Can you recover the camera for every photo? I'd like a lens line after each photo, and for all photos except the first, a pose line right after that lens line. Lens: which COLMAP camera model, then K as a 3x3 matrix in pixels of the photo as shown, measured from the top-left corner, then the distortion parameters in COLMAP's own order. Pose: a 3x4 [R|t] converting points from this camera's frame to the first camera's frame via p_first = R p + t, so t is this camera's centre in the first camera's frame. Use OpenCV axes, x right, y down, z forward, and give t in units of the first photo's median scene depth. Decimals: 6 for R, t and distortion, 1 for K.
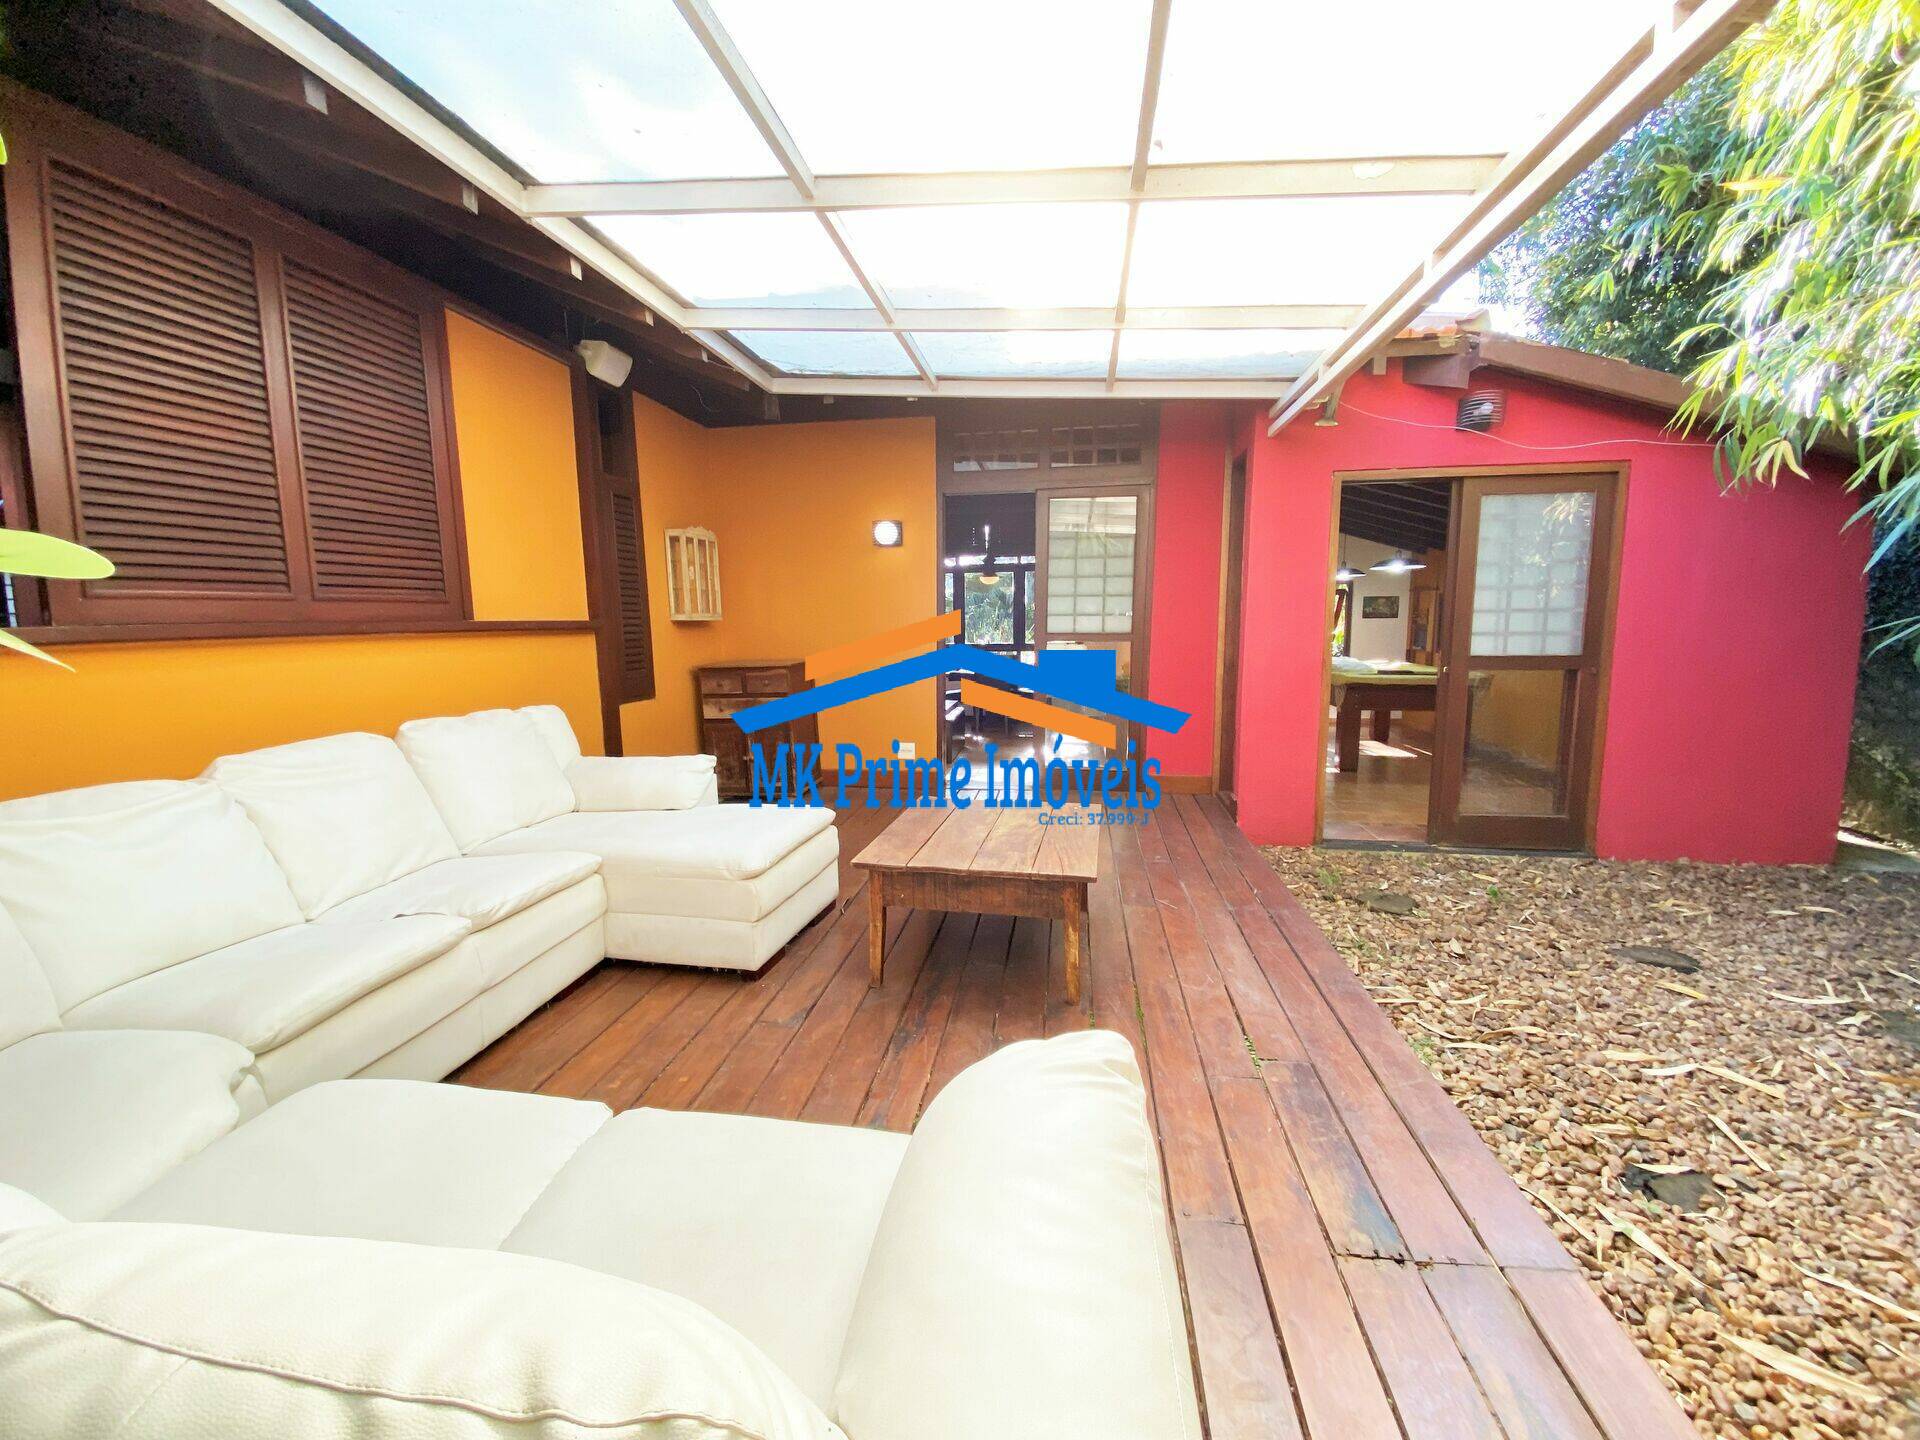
lens RADIAL K [[779.7, 0, 951.3], [0, 779.7, 718.8], [0, 0, 1]] dist [0.000529, -0.000260]
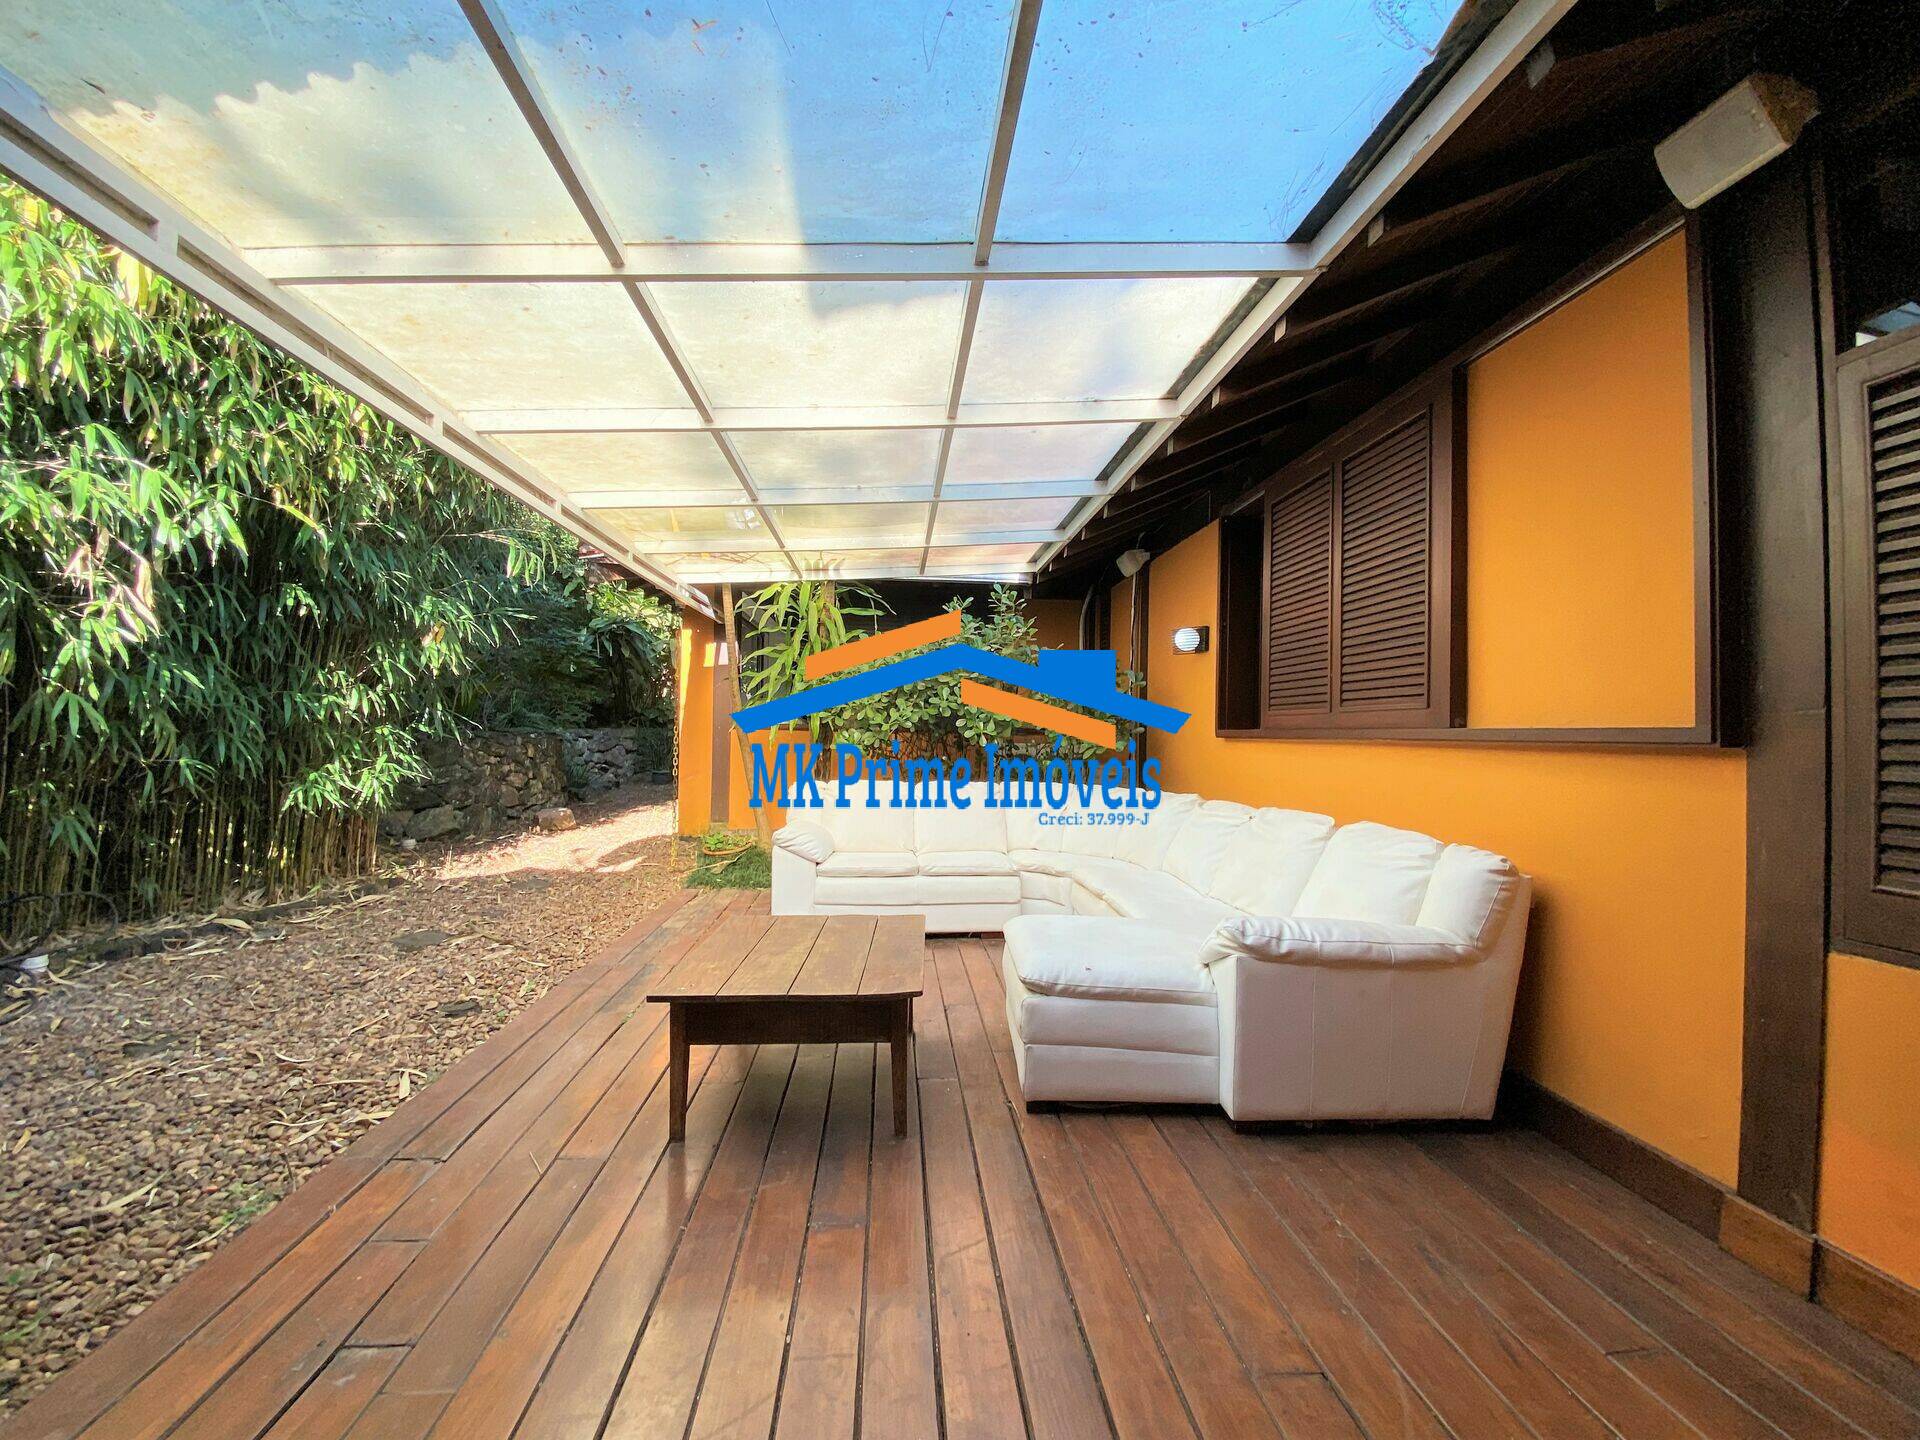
lens RADIAL K [[779.7, 0, 951.3], [0, 779.7, 718.8], [0, 0, 1]] dist [0.000529, -0.000260]
pose [[-0.970237, 0.006140, -0.242081, 0.092935], [-0.023313, 0.992667, 0.118614, -0.210223], [0.241034, 0.120728, -0.962978, 1.612719]]
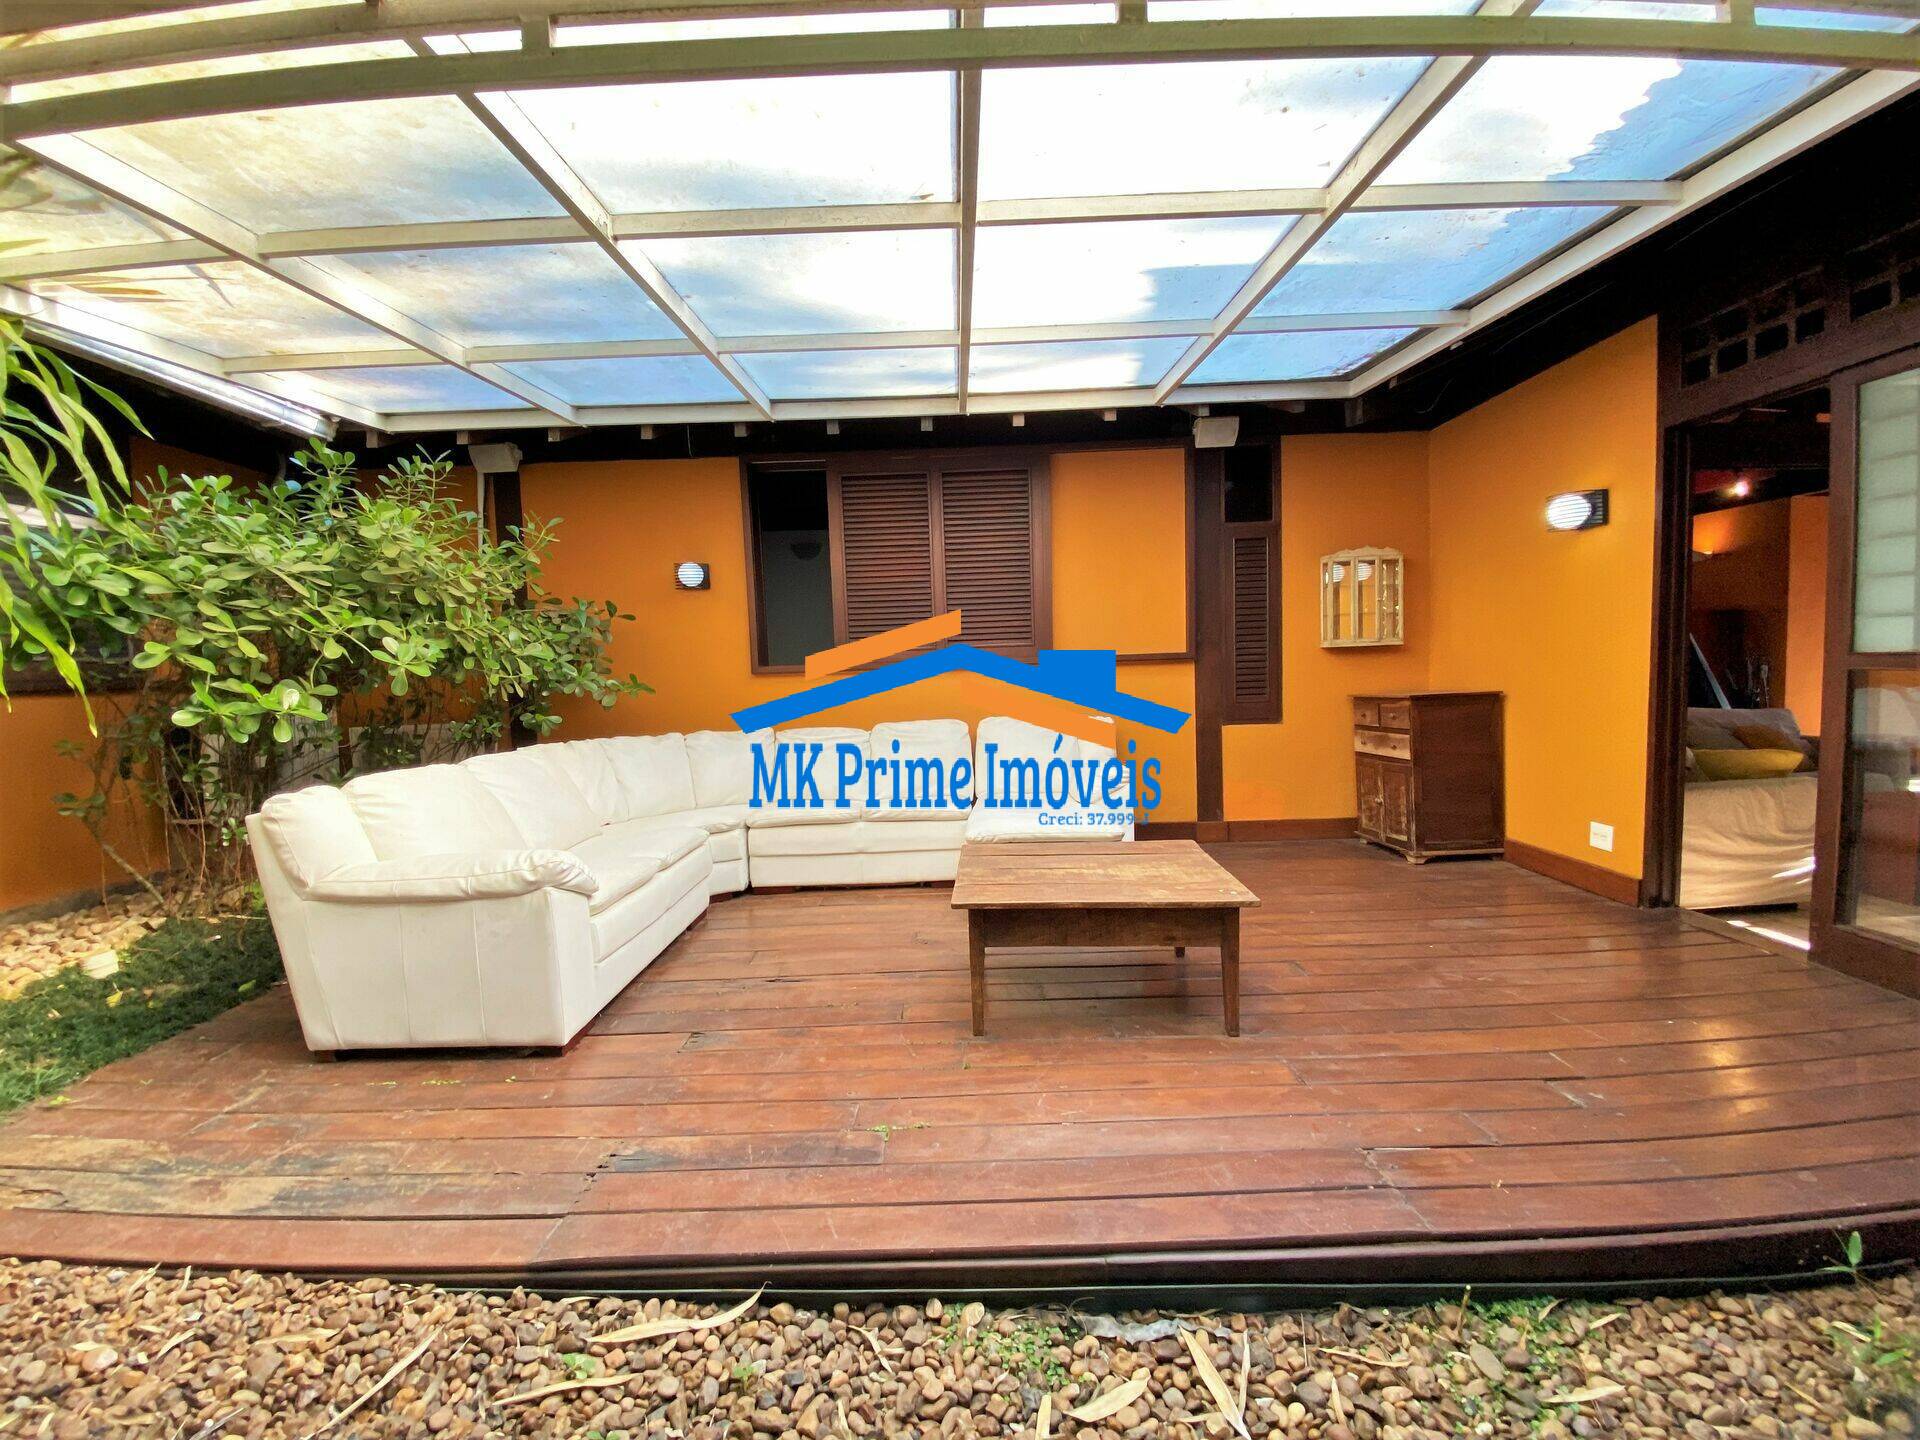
lens RADIAL K [[776.9, 0, 960.0], [0, 776.9, 720.0], [0, 0, 1]] dist [0.024656, -0.023028]
pose [[0.160365, 0.074903, -0.984212, 0.804966], [-0.099510, 0.993263, 0.059378, -0.067481], [0.982029, 0.088417, 0.166738, 0.560723]]
